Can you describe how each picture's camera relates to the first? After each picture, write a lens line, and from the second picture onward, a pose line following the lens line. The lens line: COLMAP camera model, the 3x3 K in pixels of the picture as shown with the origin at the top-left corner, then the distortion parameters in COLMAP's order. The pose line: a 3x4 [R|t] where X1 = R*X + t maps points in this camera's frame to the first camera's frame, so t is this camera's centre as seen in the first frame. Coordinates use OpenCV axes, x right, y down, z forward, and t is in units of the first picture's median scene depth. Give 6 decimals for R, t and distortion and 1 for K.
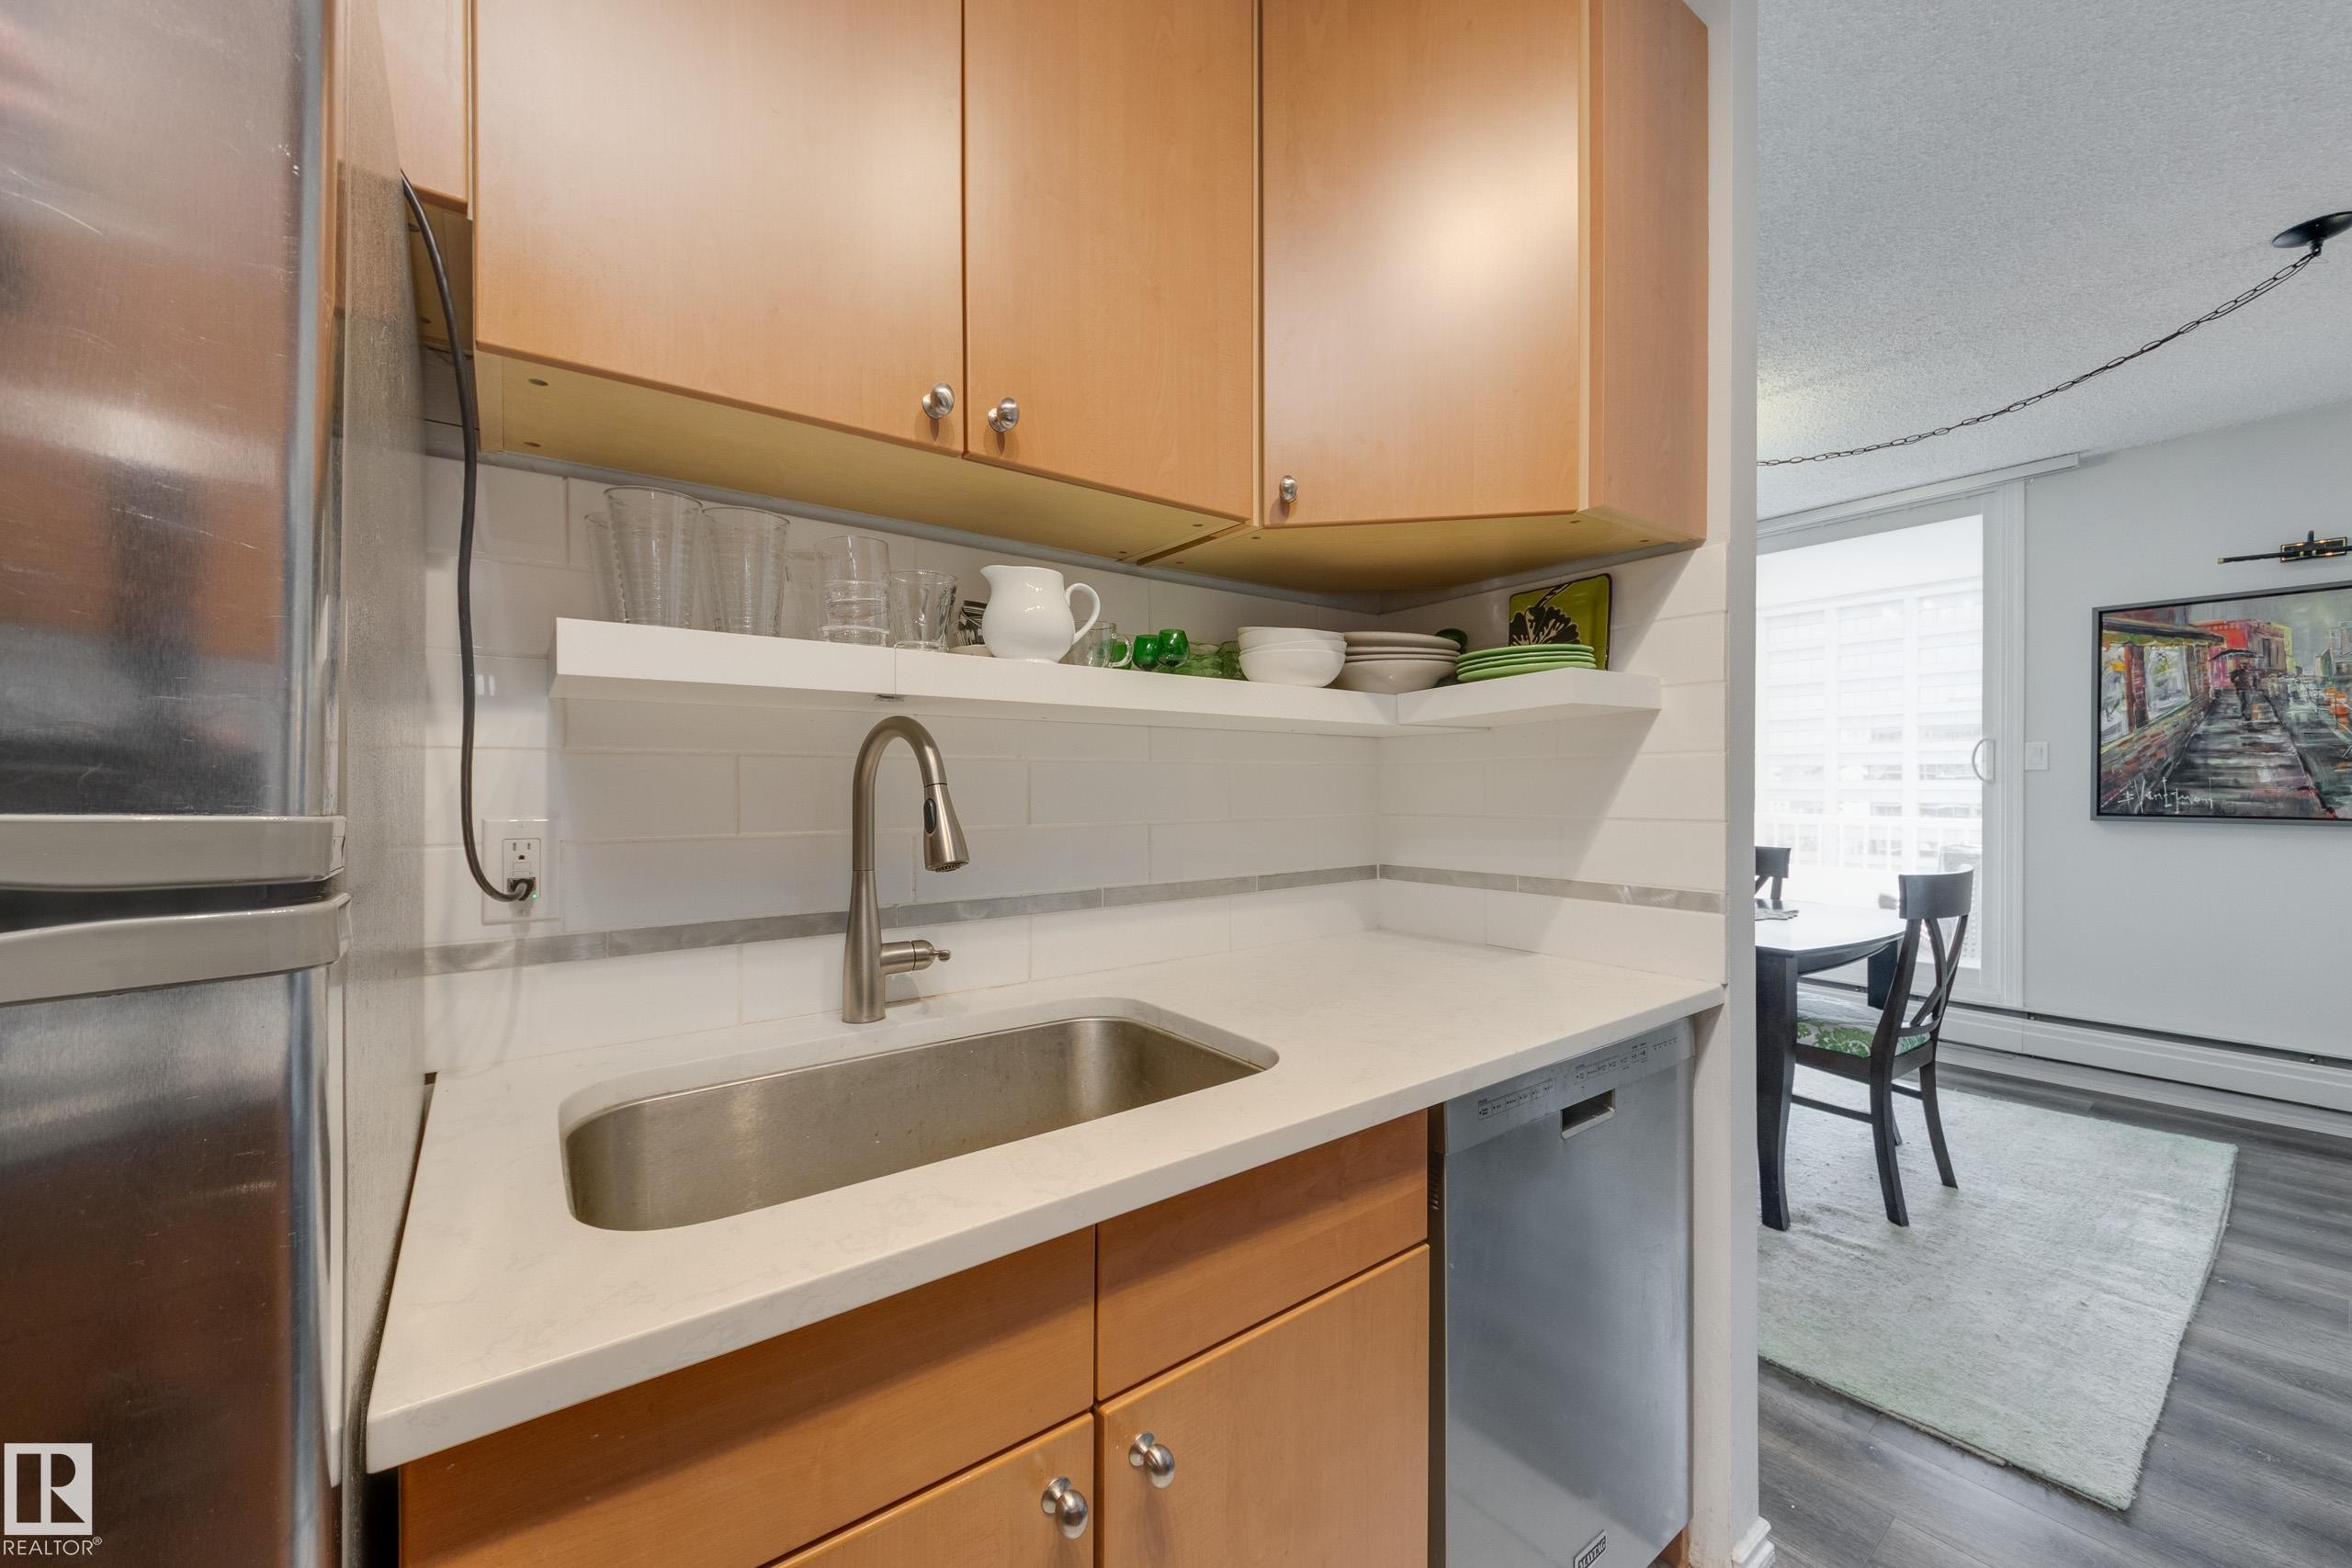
lens RADIAL K [[887.2, 0, 1184.1], [0, 887.2, 792.6], [0, 0, 1]] dist [0.011631, -0.004539]
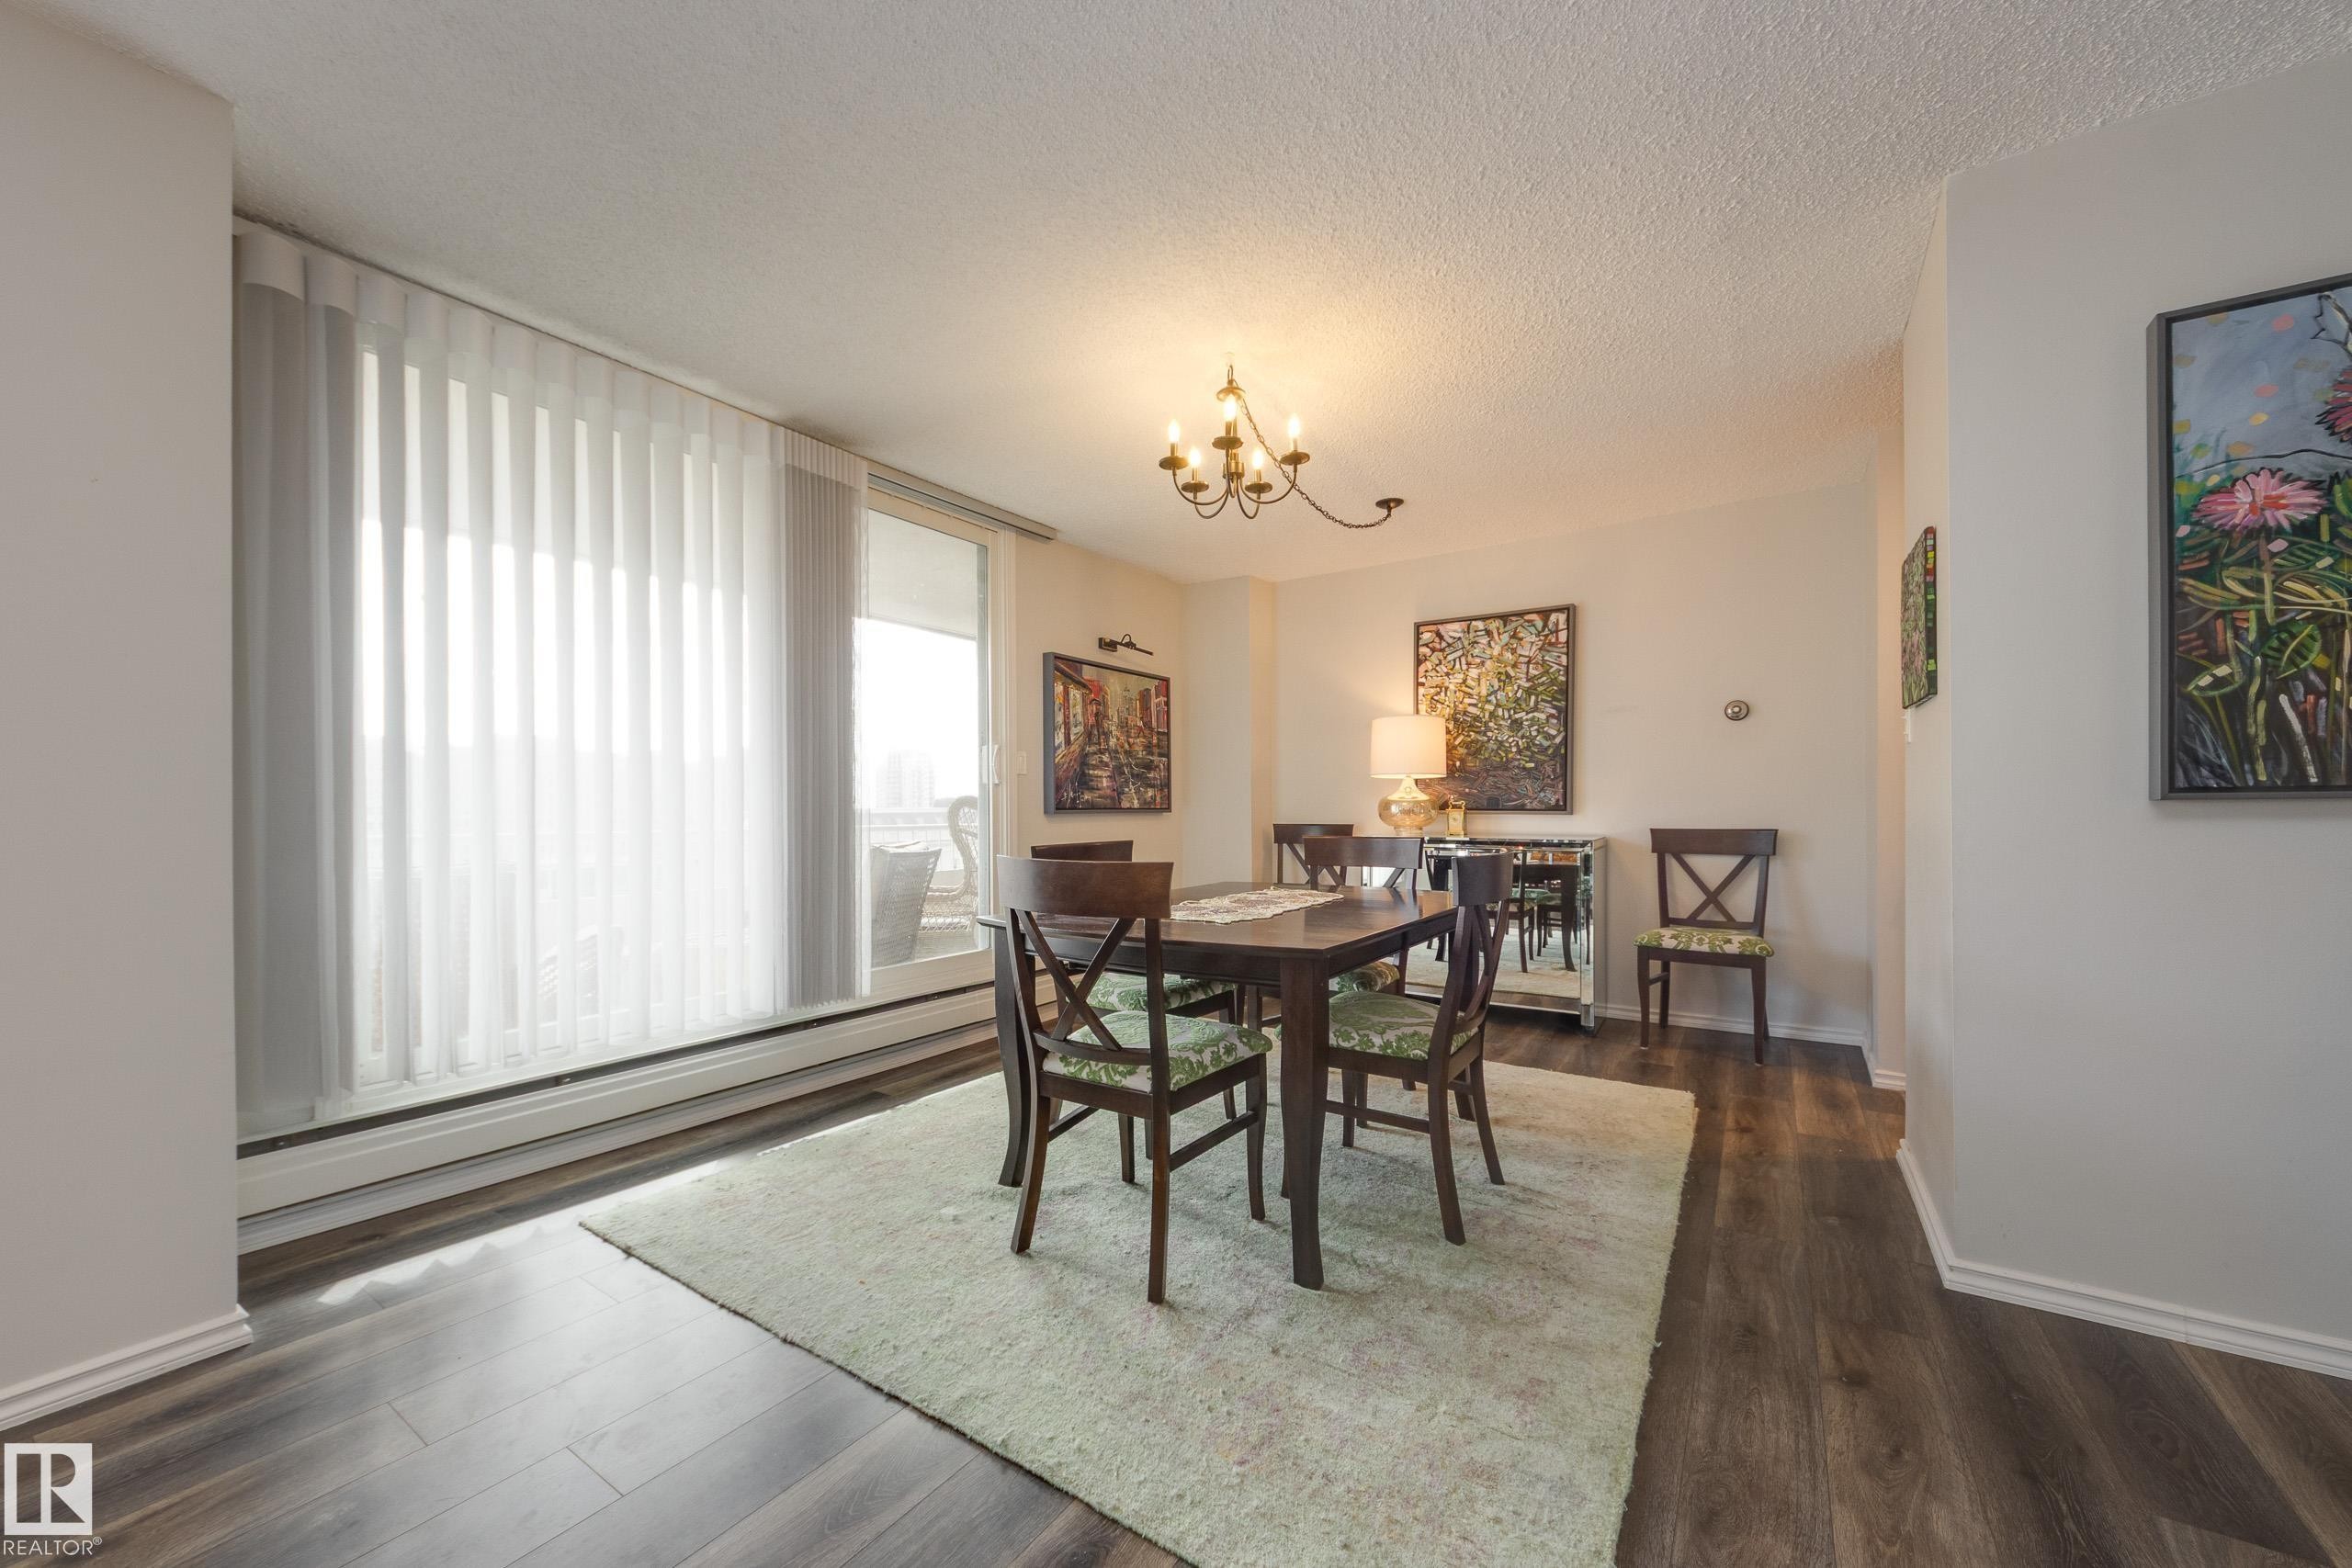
lens RADIAL K [[887.2, 0, 1188.2], [0, 887.2, 803.3], [0, 0, 1]] dist [0.011631, -0.004539]
pose [[-0.336702, -0.001716, 0.941610, -0.680180], [0.007969, 0.999957, 0.004672, 0.027197], [-0.941577, 0.009077, -0.336674, 3.009423]]
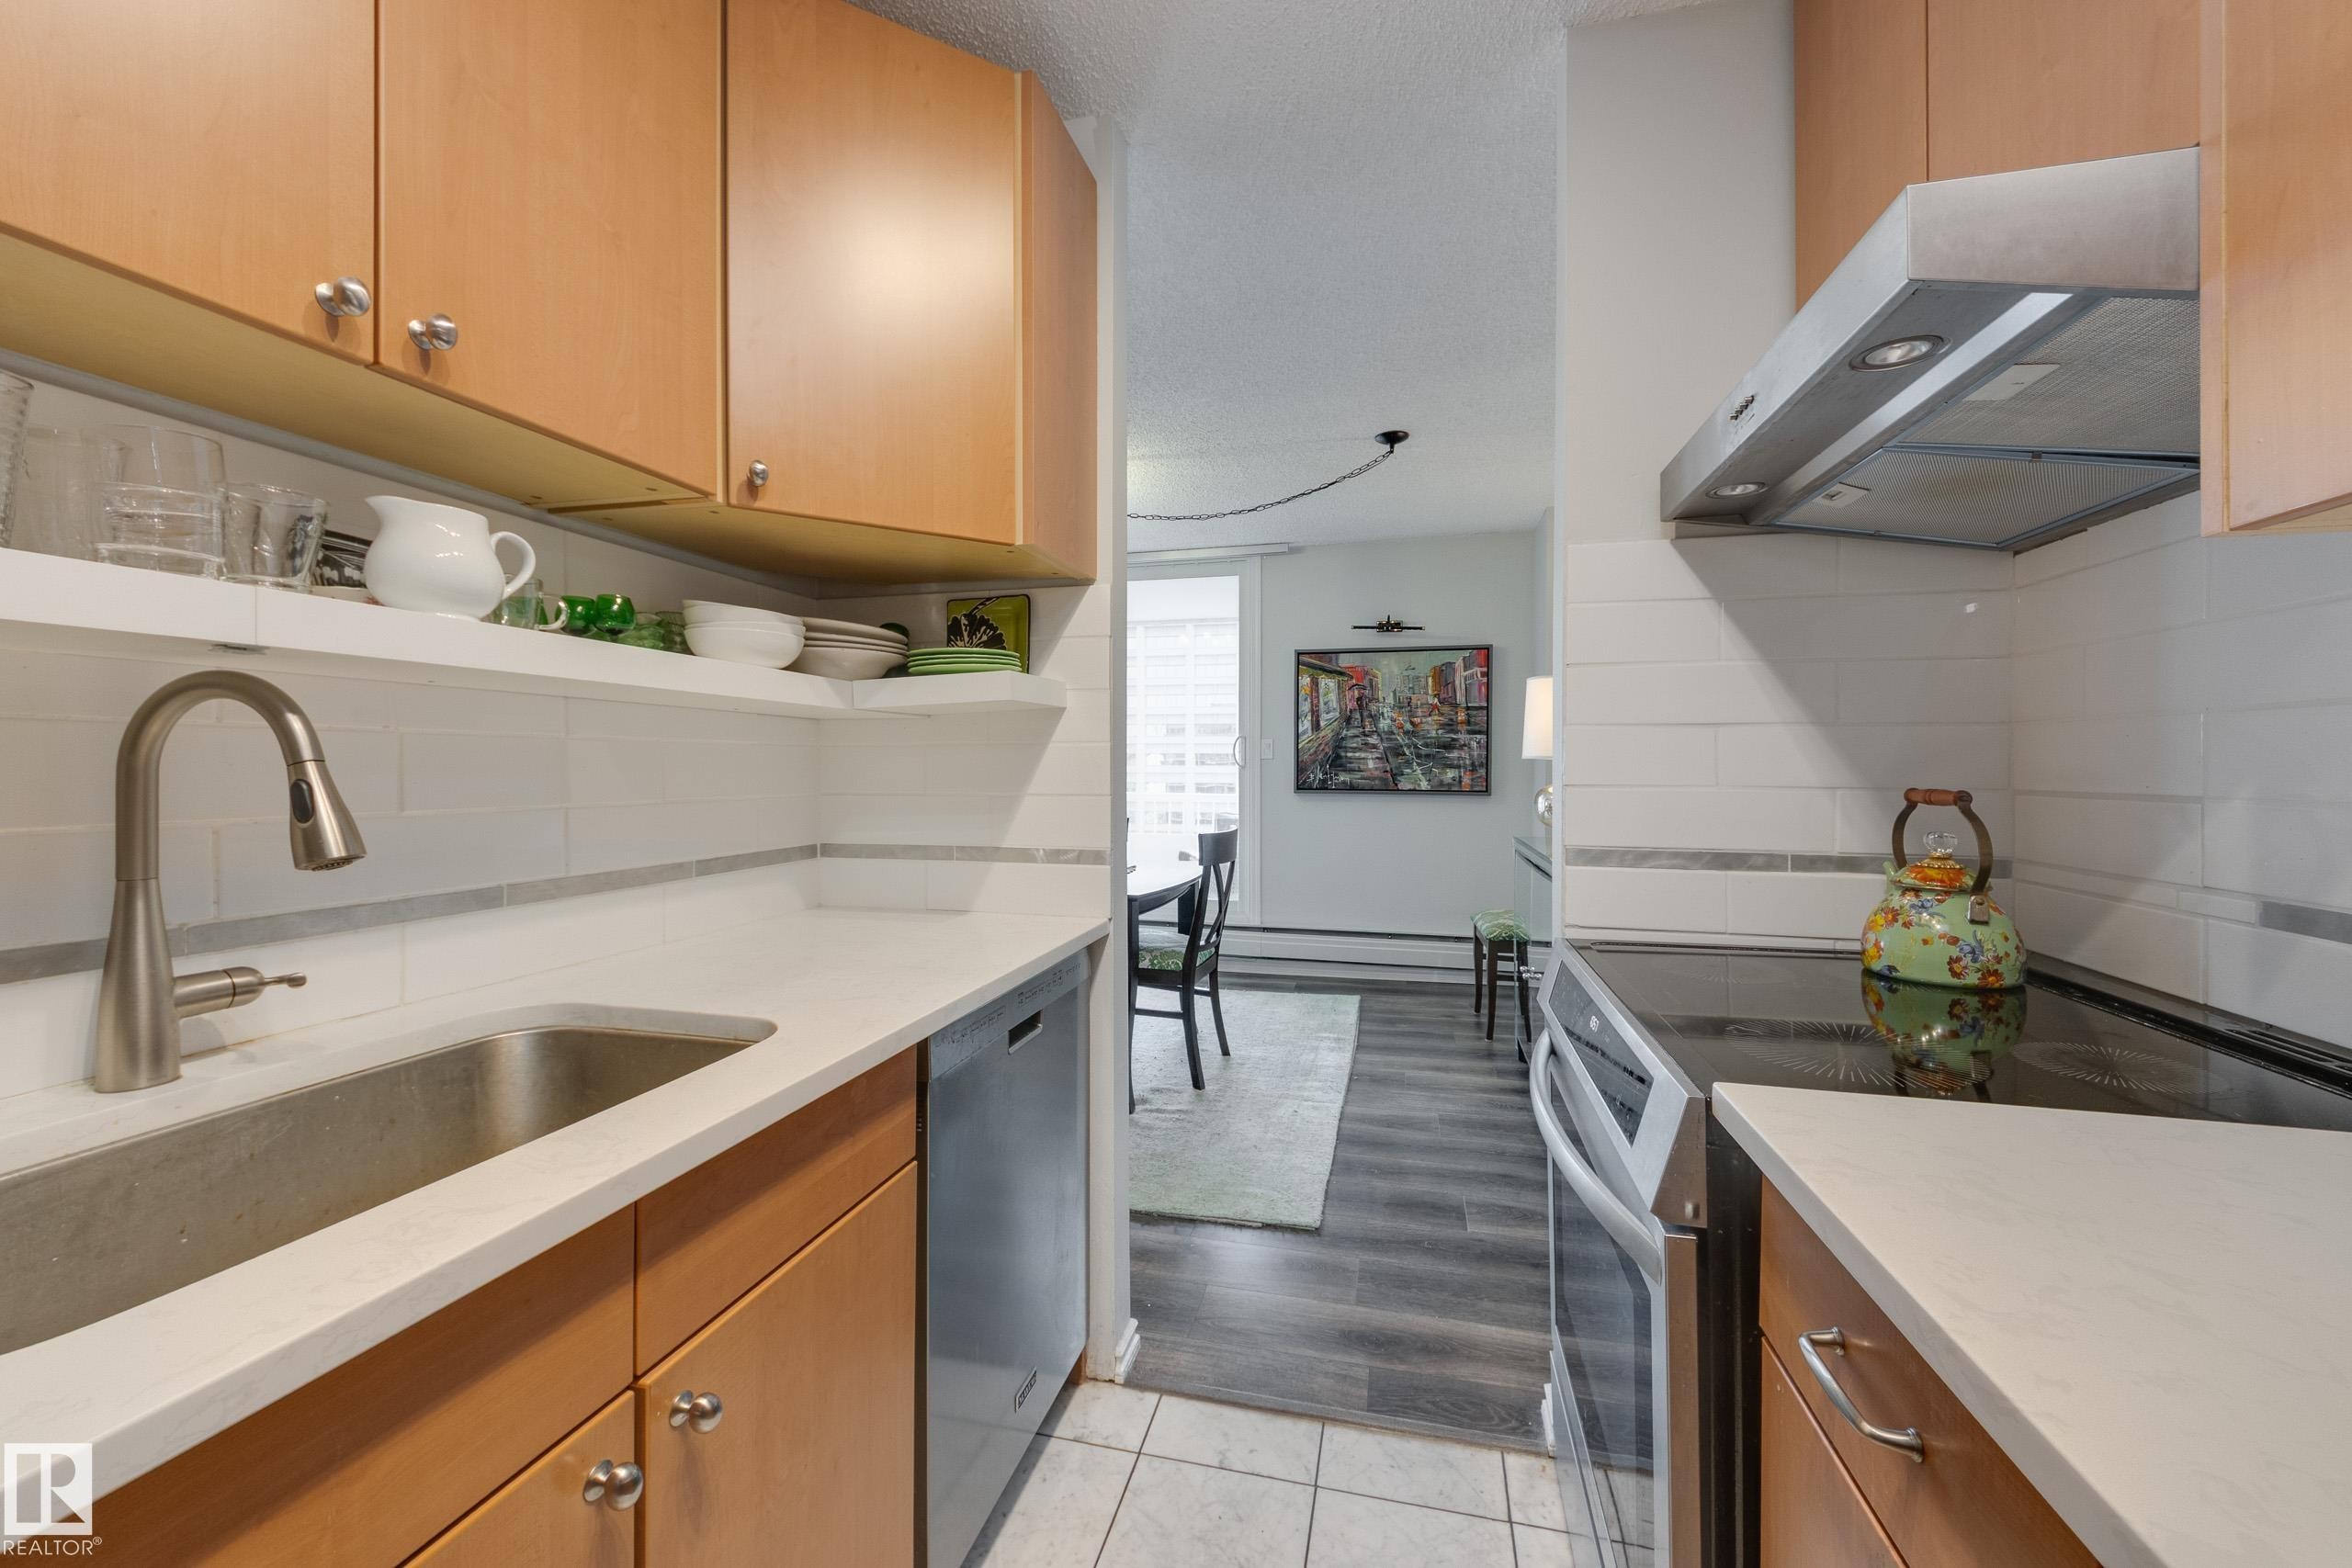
lens RADIAL K [[887.2, 0, 1182.5], [0, 887.2, 769.2], [0, 0, 1]] dist [0.011631, -0.004539]
pose [[0.781110, 0.003288, 0.624385, -0.117580], [0.000987, 0.999978, -0.006500, 0.002710], [-0.624392, 0.005693, 0.781090, -0.082430]]
